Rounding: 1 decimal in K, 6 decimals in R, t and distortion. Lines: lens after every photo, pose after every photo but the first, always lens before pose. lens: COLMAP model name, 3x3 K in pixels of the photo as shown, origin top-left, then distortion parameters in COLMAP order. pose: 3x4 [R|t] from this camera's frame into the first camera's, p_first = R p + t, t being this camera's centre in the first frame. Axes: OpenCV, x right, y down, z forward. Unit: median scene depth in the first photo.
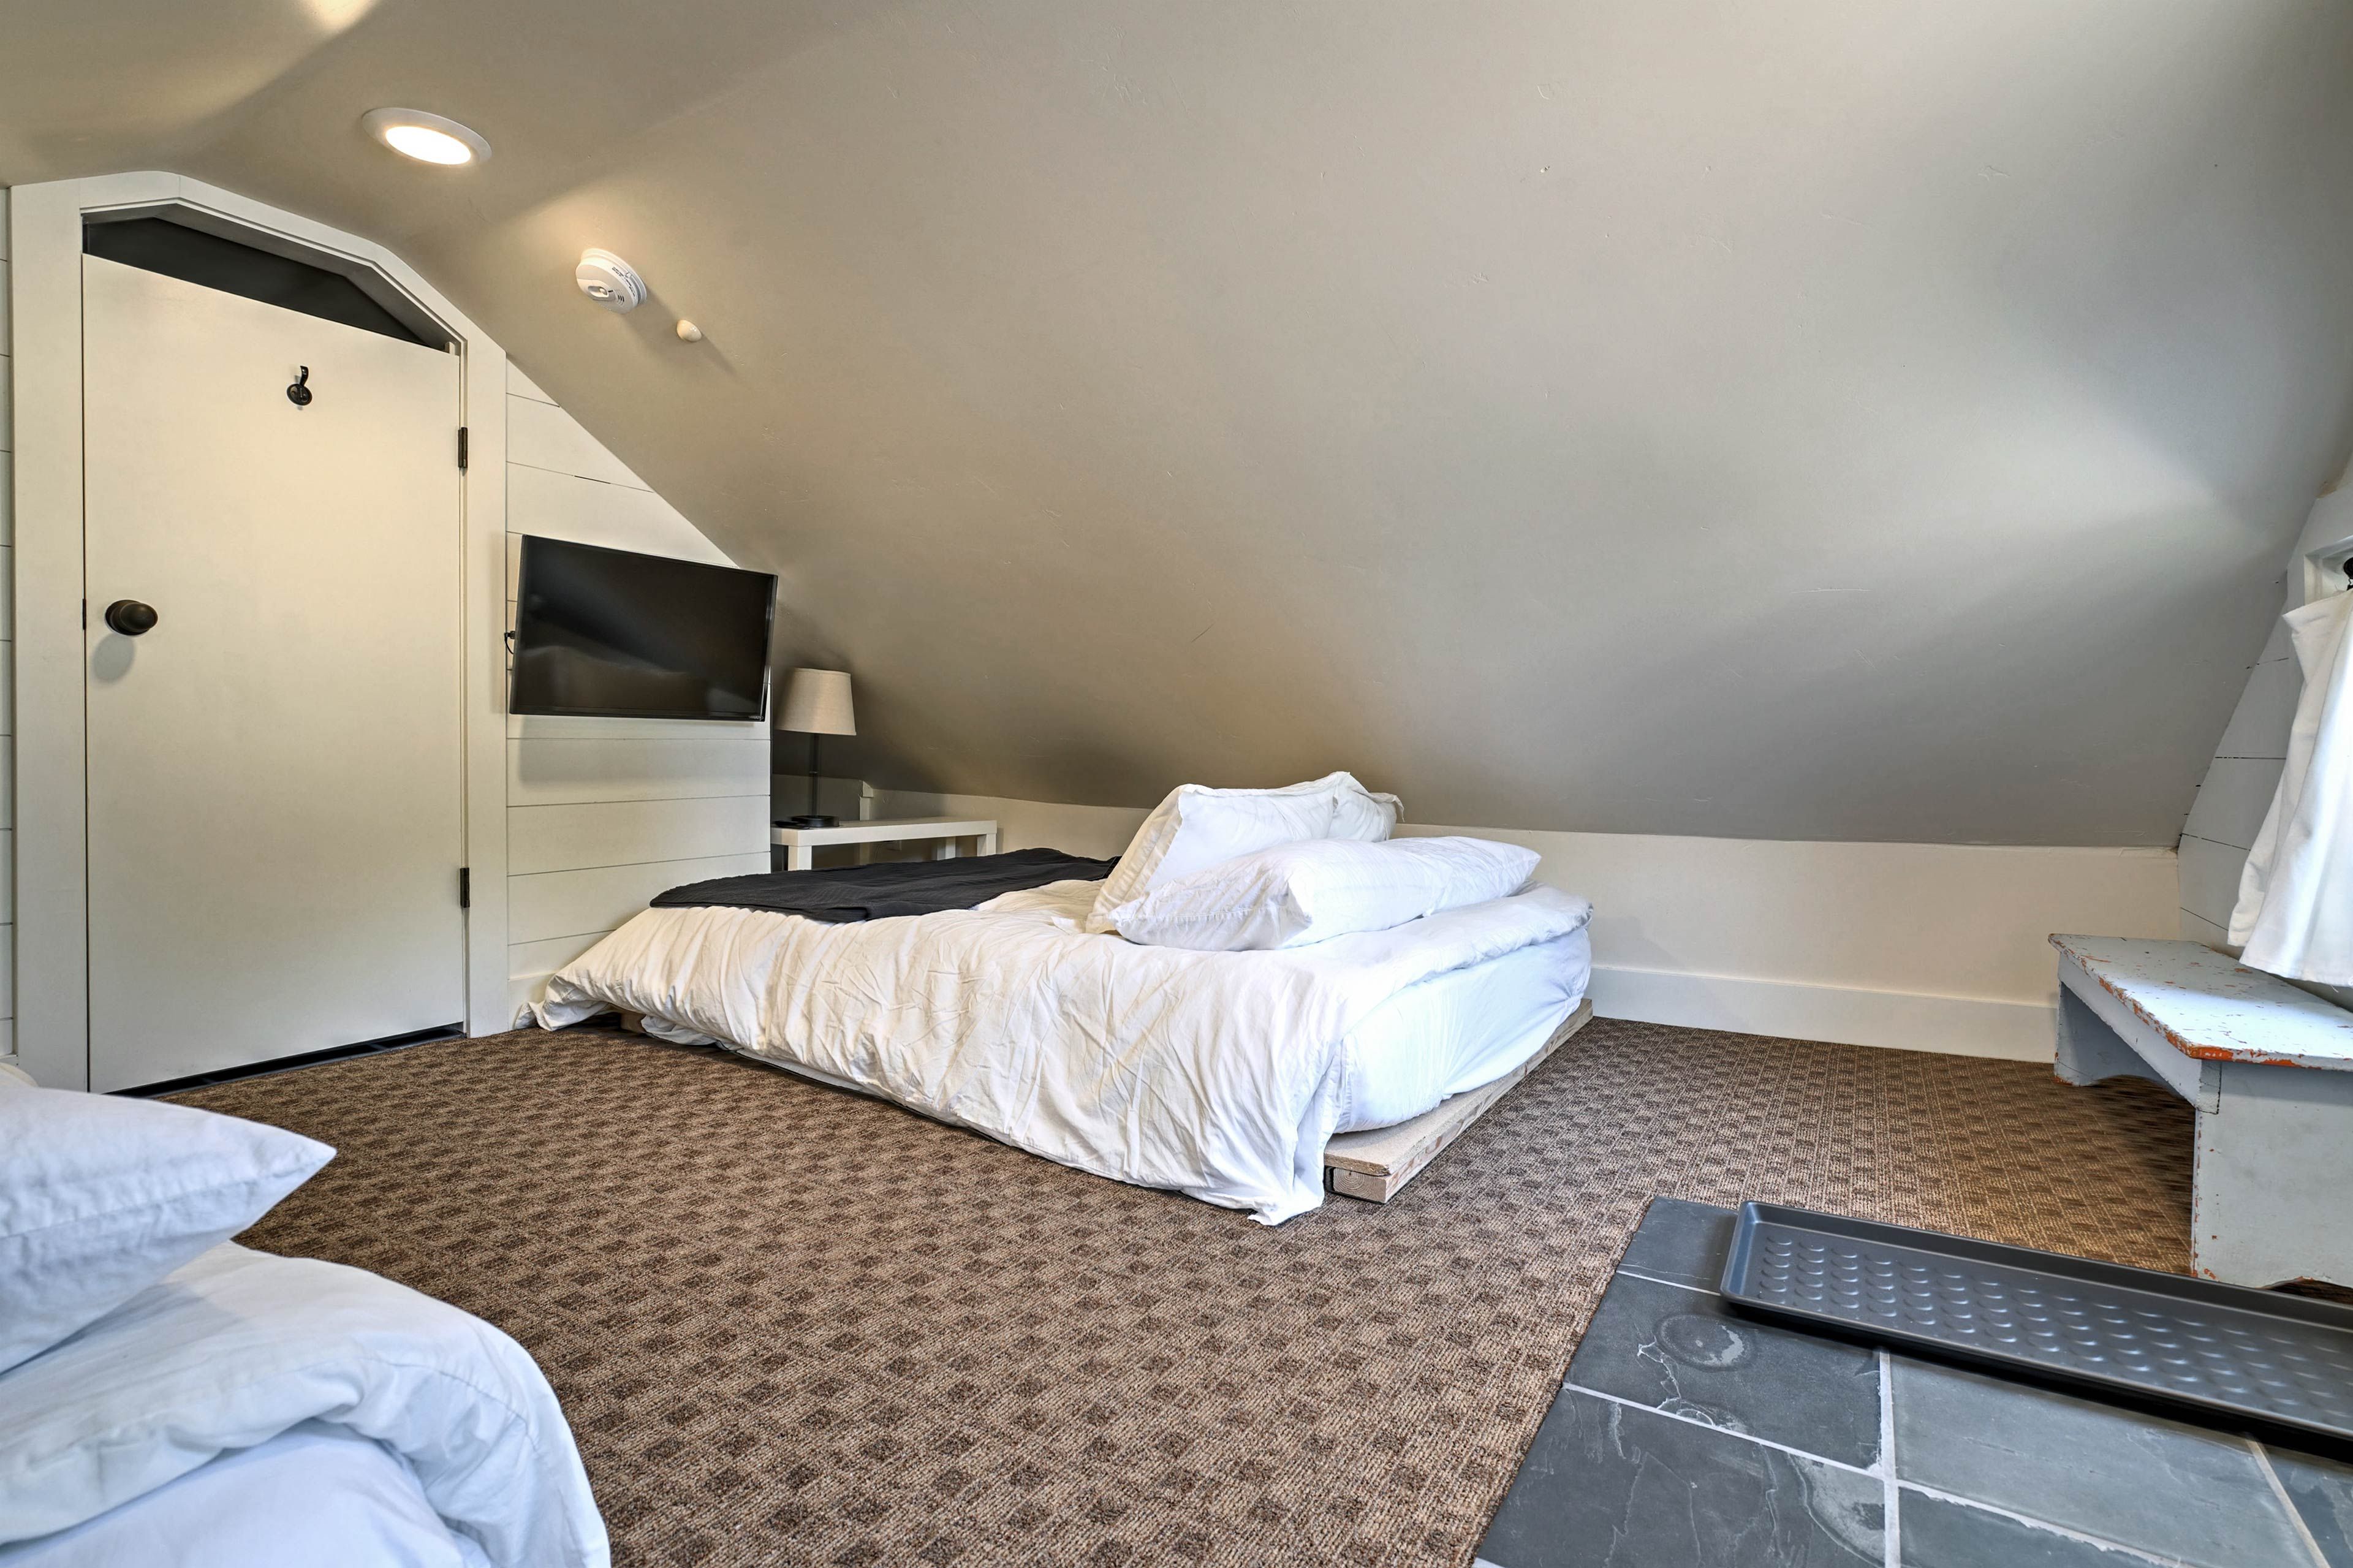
lens RADIAL K [[1109.4, 0, 1185.6], [0, 1109.4, 747.5], [0, 0, 1]] dist [0.001223, 0.000653]
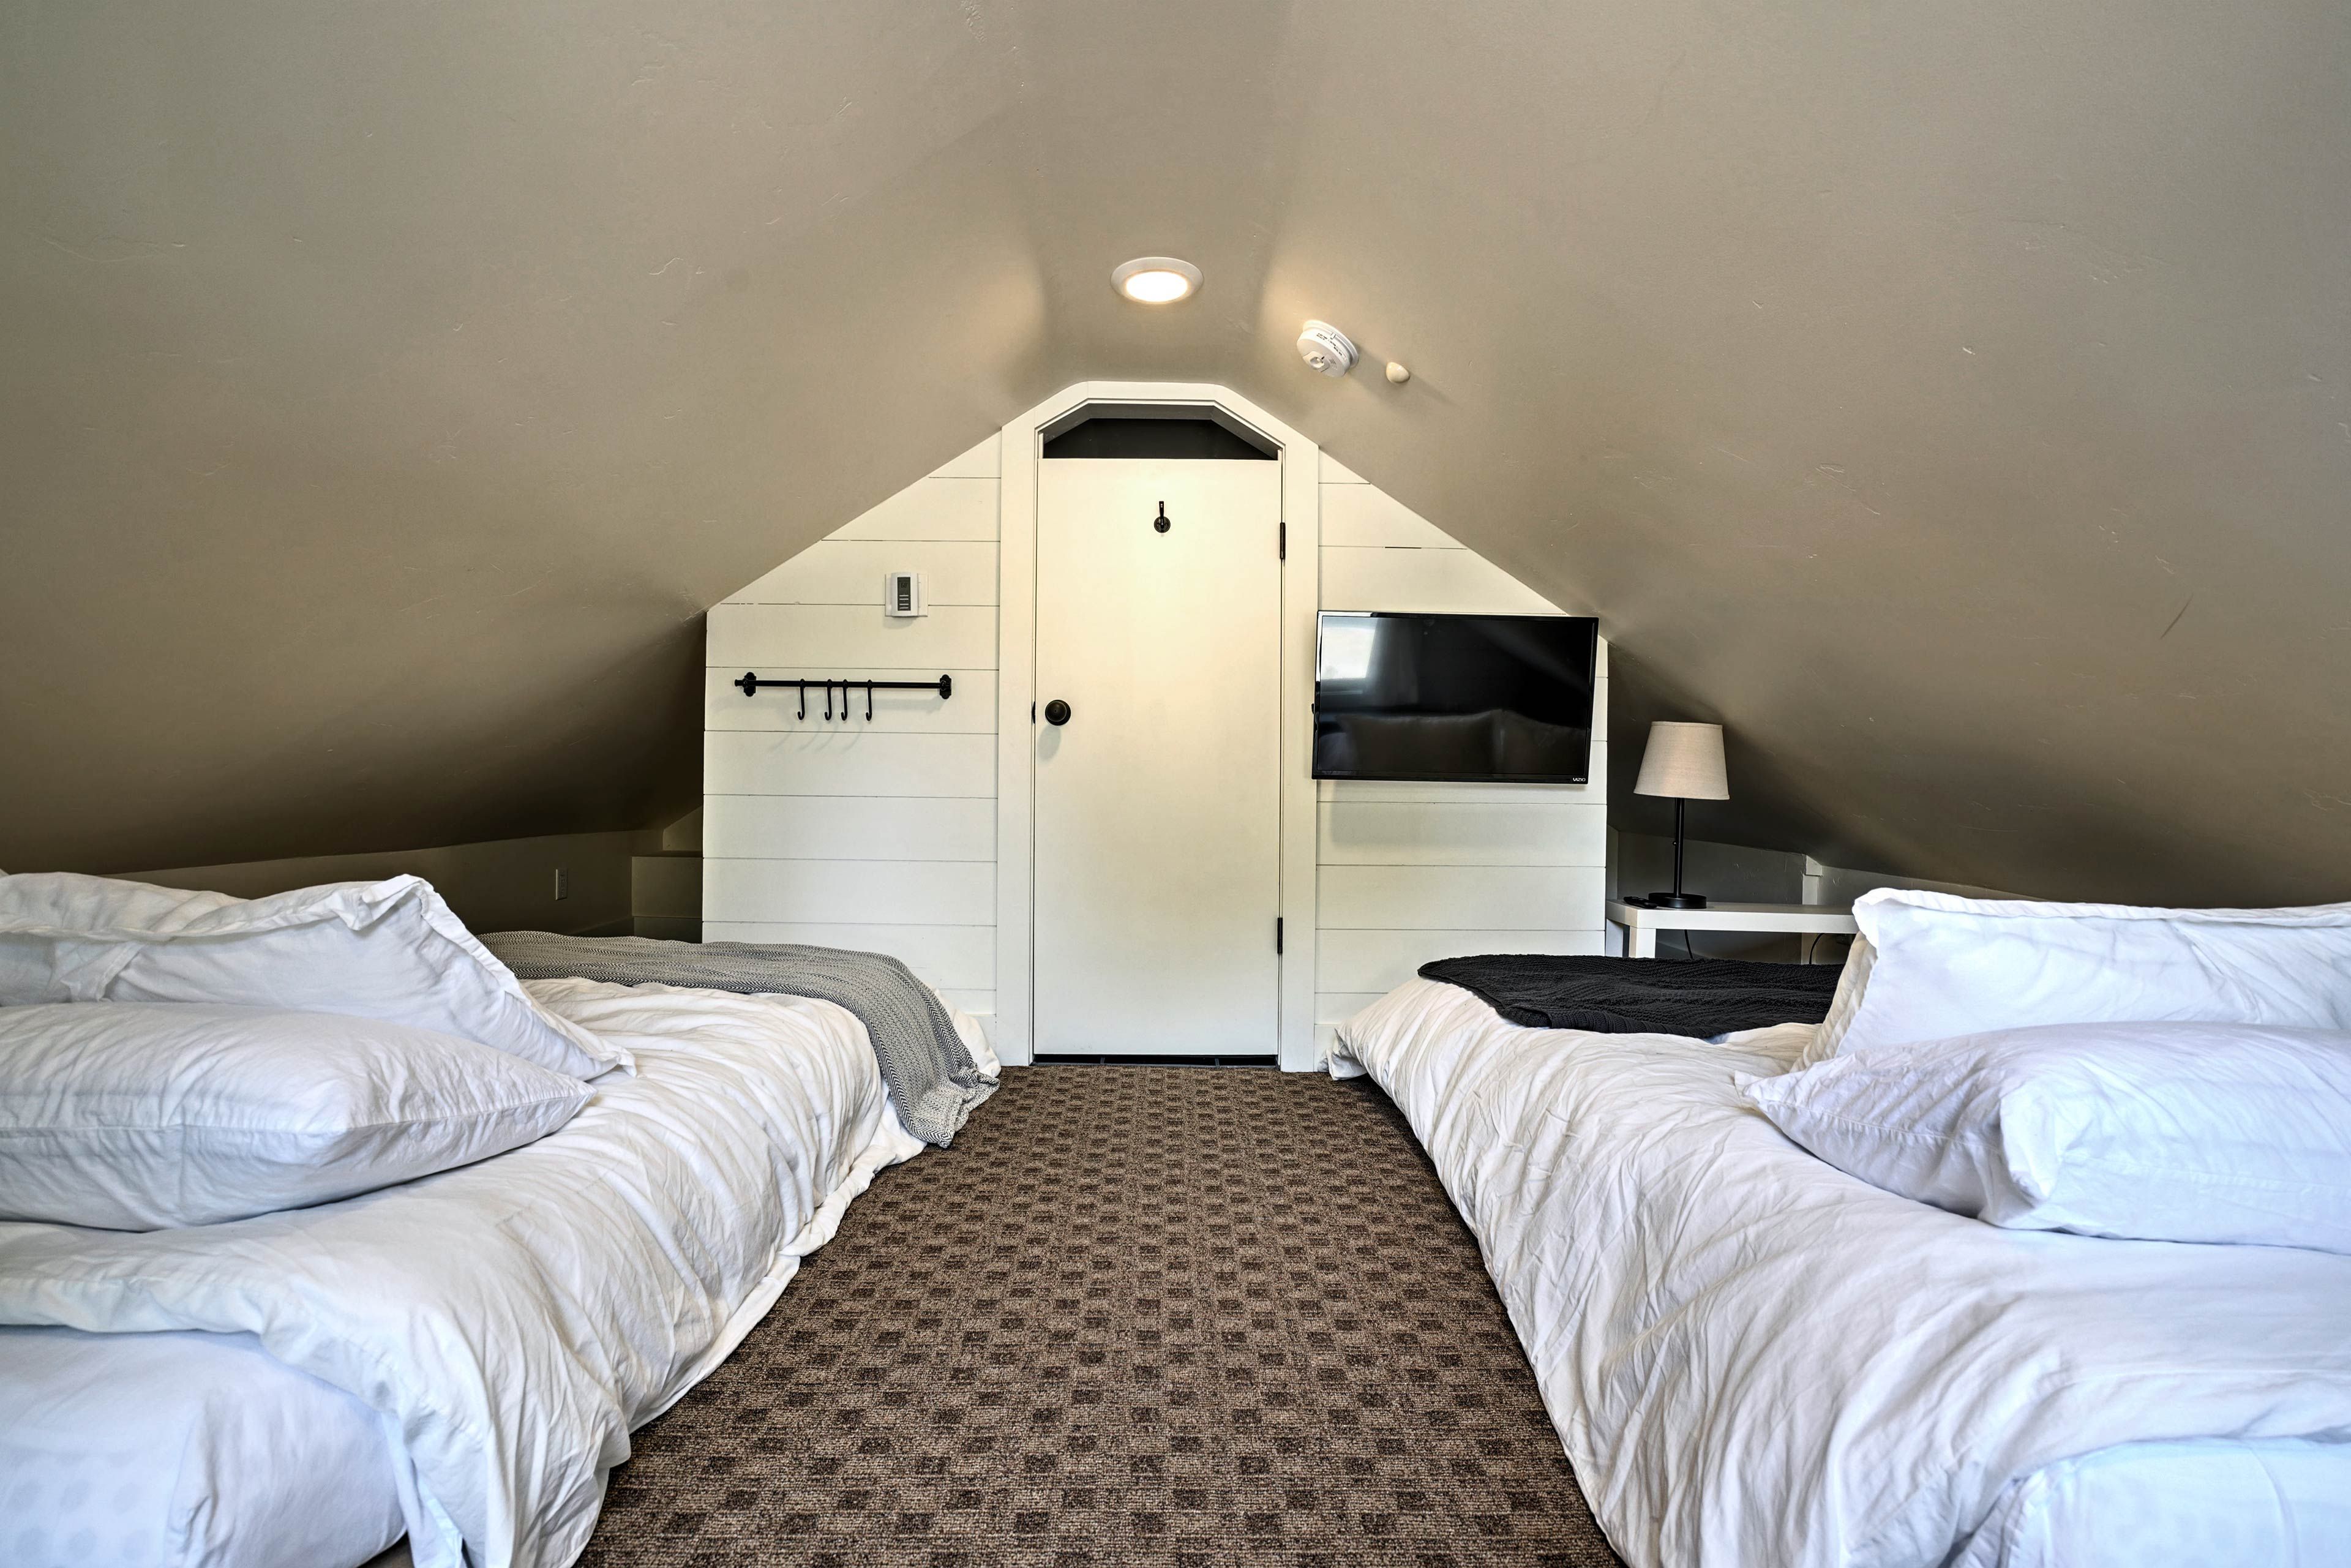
lens RADIAL K [[1089.0, 0, 1170.2], [0, 1089.0, 808.3], [0, 0, 1]] dist [-0.020716, 0.000843]
pose [[0.545188, 0.009284, -0.838262, 0.260037], [-0.012349, 0.999919, 0.003043, -0.004468], [0.838223, 0.008692, 0.545259, 0.387504]]
